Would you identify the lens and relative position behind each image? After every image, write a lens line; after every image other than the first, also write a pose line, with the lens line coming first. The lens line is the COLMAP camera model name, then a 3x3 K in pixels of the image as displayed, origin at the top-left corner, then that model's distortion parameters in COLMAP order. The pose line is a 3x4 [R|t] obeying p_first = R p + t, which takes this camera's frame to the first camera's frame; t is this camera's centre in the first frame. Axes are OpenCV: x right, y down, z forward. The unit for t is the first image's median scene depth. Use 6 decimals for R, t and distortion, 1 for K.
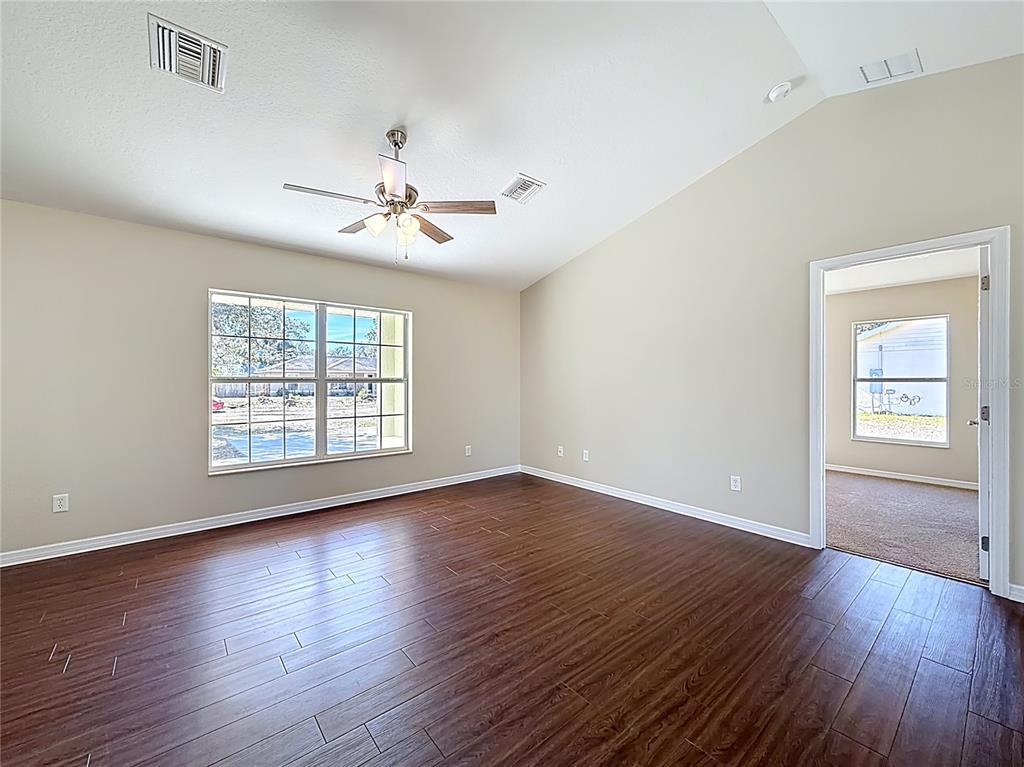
lens RADIAL K [[413.7, 0, 520.4], [0, 413.7, 383.4], [0, 0, 1]] dist [-0.003199, -0.000585]
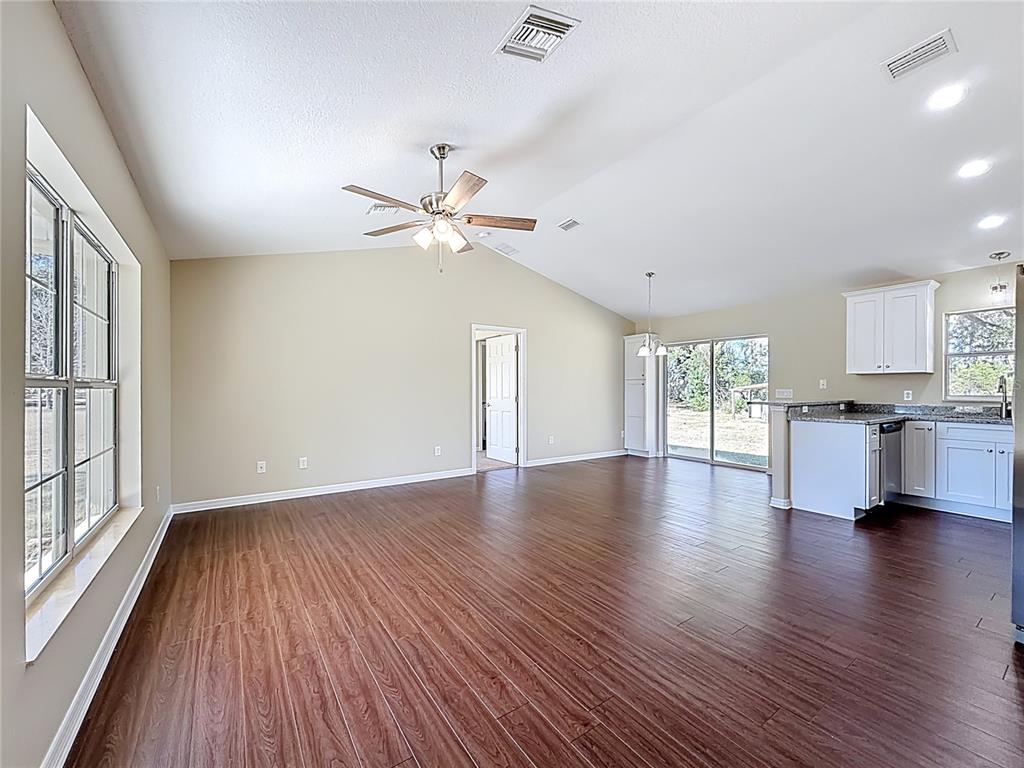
lens RADIAL K [[413.7, 0, 507.9], [0, 413.7, 387.4], [0, 0, 1]] dist [-0.003199, -0.000585]
pose [[0.103182, 0.002813, 0.994659, -0.868155], [0.001933, 0.999994, -0.003029, -0.002709], [-0.994661, 0.002235, 0.103176, 0.468944]]
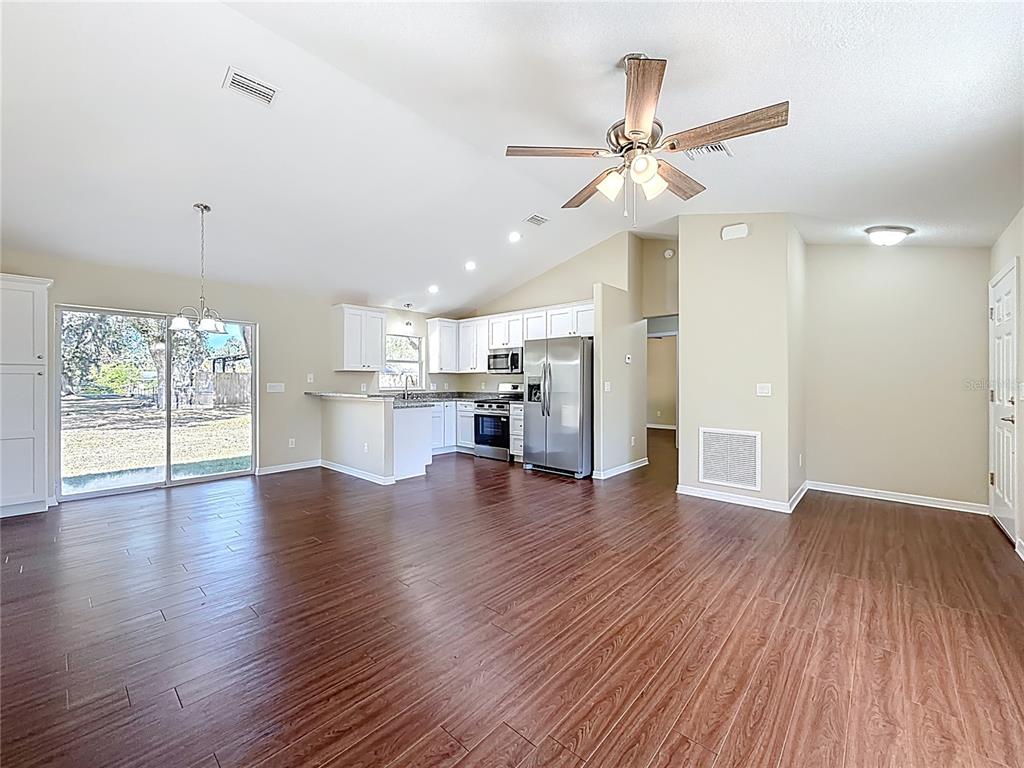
lens RADIAL K [[413.7, 0, 513.0], [0, 413.7, 382.7], [0, 0, 1]] dist [-0.003199, -0.000585]
pose [[-0.990411, 0.000246, -0.138154, 0.009412], [-0.000093, 0.999997, 0.002446, -0.002883], [0.138155, 0.002435, -0.990408, 1.125468]]
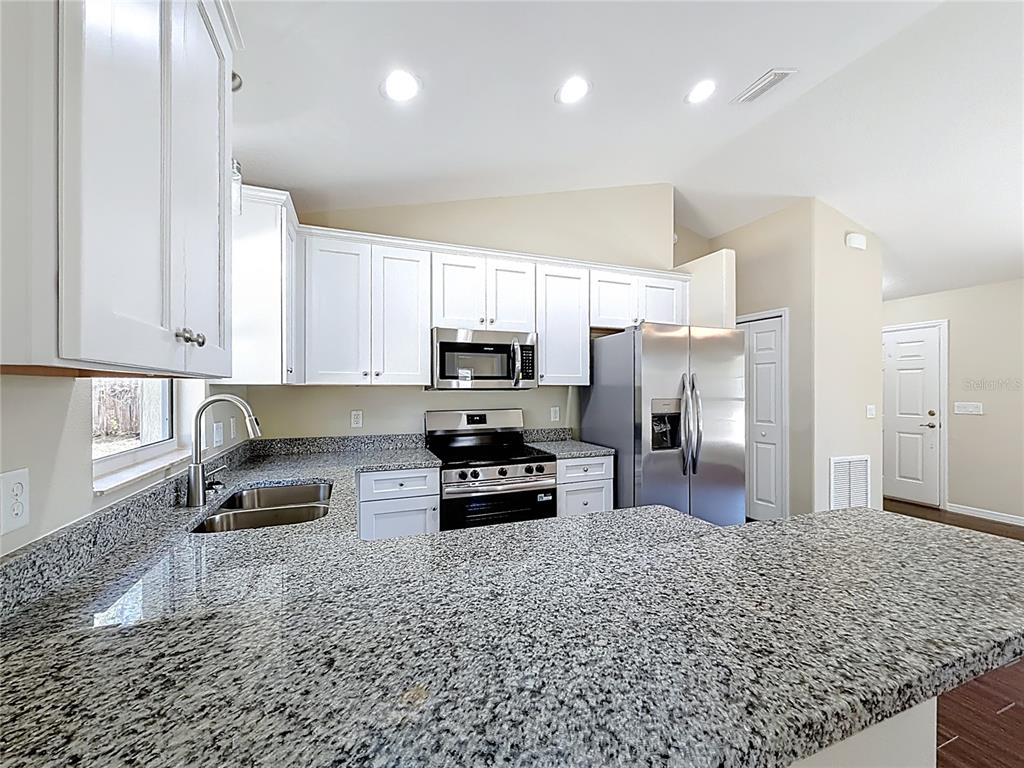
lens RADIAL K [[413.7, 0, 511.4], [0, 413.7, 389.9], [0, 0, 1]] dist [-0.003199, -0.000585]
pose [[-0.324105, -0.000518, -0.946021, 0.459783], [0.001744, 0.999998, -0.001145, -0.032555], [0.946019, -0.002021, -0.324104, -0.205635]]
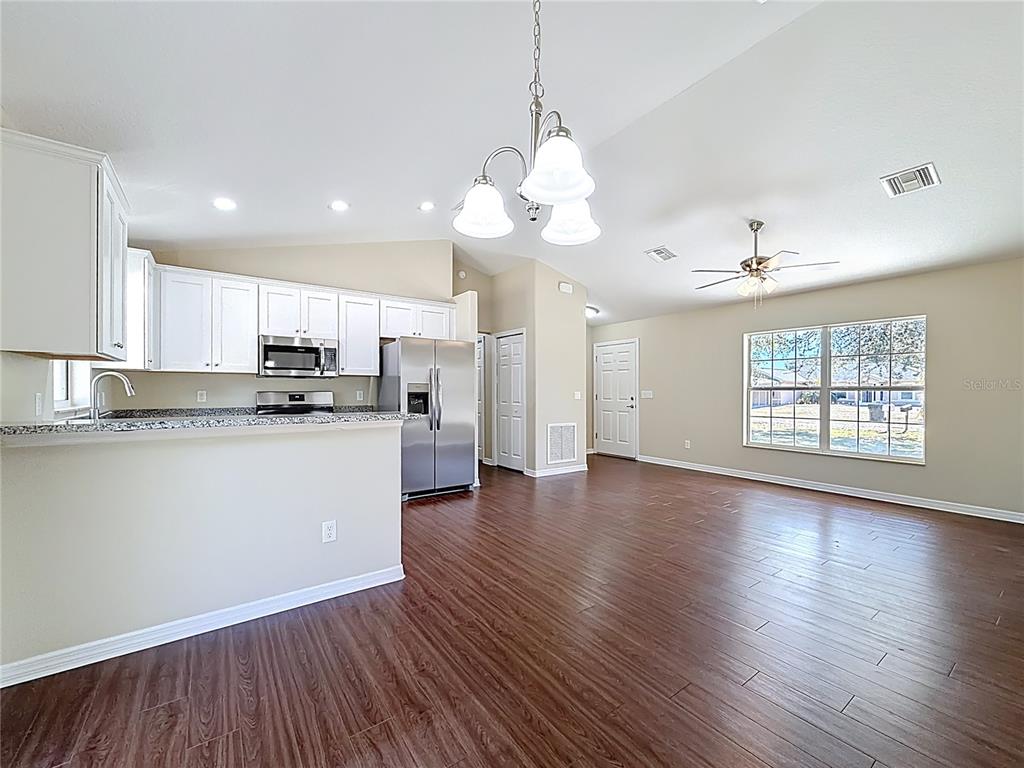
lens RADIAL K [[413.7, 0, 504.9], [0, 413.7, 391.0], [0, 0, 1]] dist [-0.003199, -0.000585]
pose [[-0.086810, 0.001245, -0.996224, 0.811490], [-0.002217, 0.999997, 0.001443, -0.000970], [0.996222, 0.002334, -0.086807, 0.134222]]
